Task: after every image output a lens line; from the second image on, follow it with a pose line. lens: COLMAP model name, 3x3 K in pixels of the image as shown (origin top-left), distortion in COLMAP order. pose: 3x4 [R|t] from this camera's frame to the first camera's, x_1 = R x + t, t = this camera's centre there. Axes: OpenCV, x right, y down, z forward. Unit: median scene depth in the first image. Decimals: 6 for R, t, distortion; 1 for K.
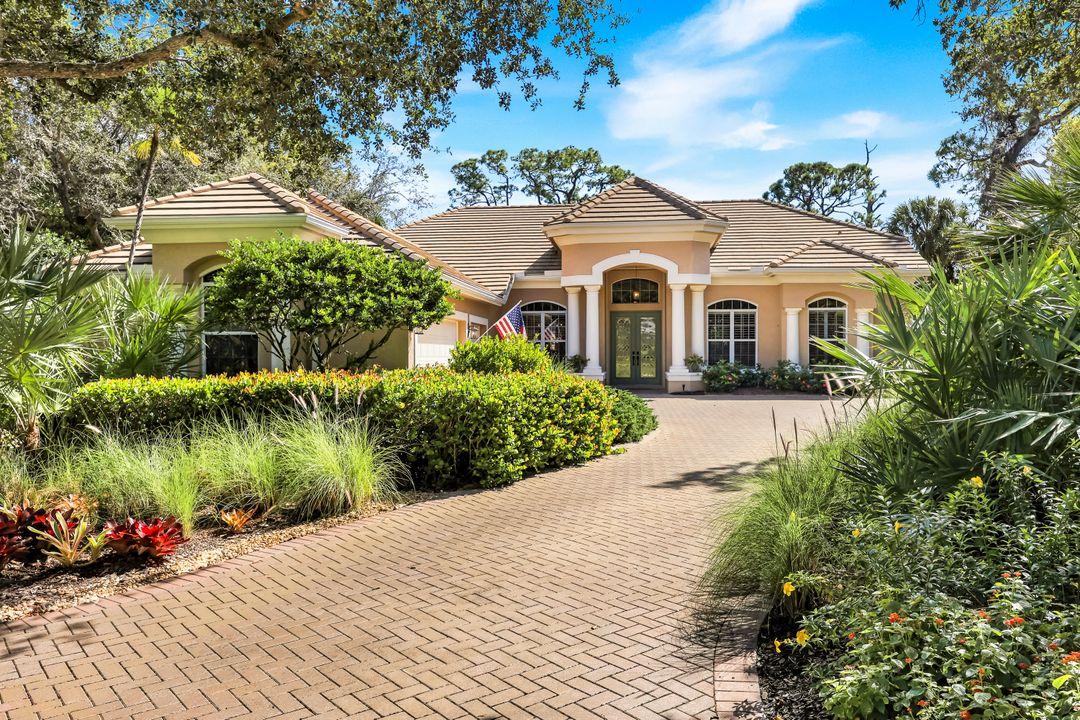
lens RADIAL K [[836.4, 0, 540.0], [0, 836.4, 360.0], [0, 0, 1]] dist [0.000010, 0.000180]
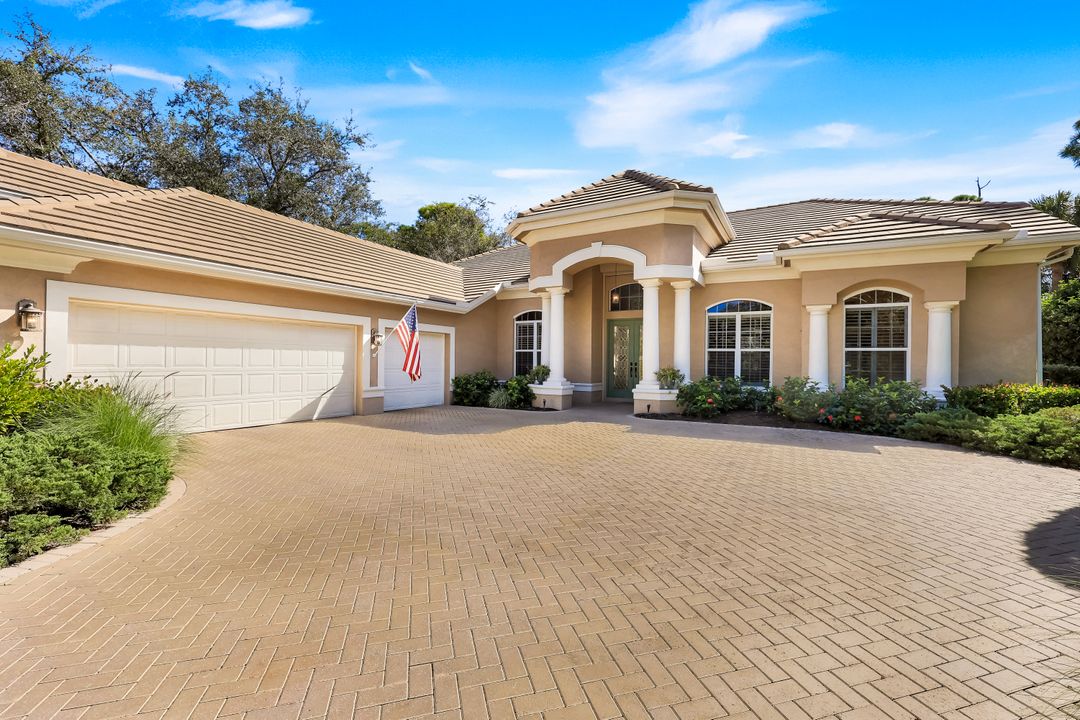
lens RADIAL K [[457.3, 0, 540.0], [0, 457.3, 360.0], [0, 0, 1]] dist [-0.000437, -0.000106]
pose [[0.920385, 0.009130, -0.390906, 0.233462], [-0.013042, 0.999888, -0.007354, -0.008656], [0.390795, 0.011866, 0.920401, 0.535435]]
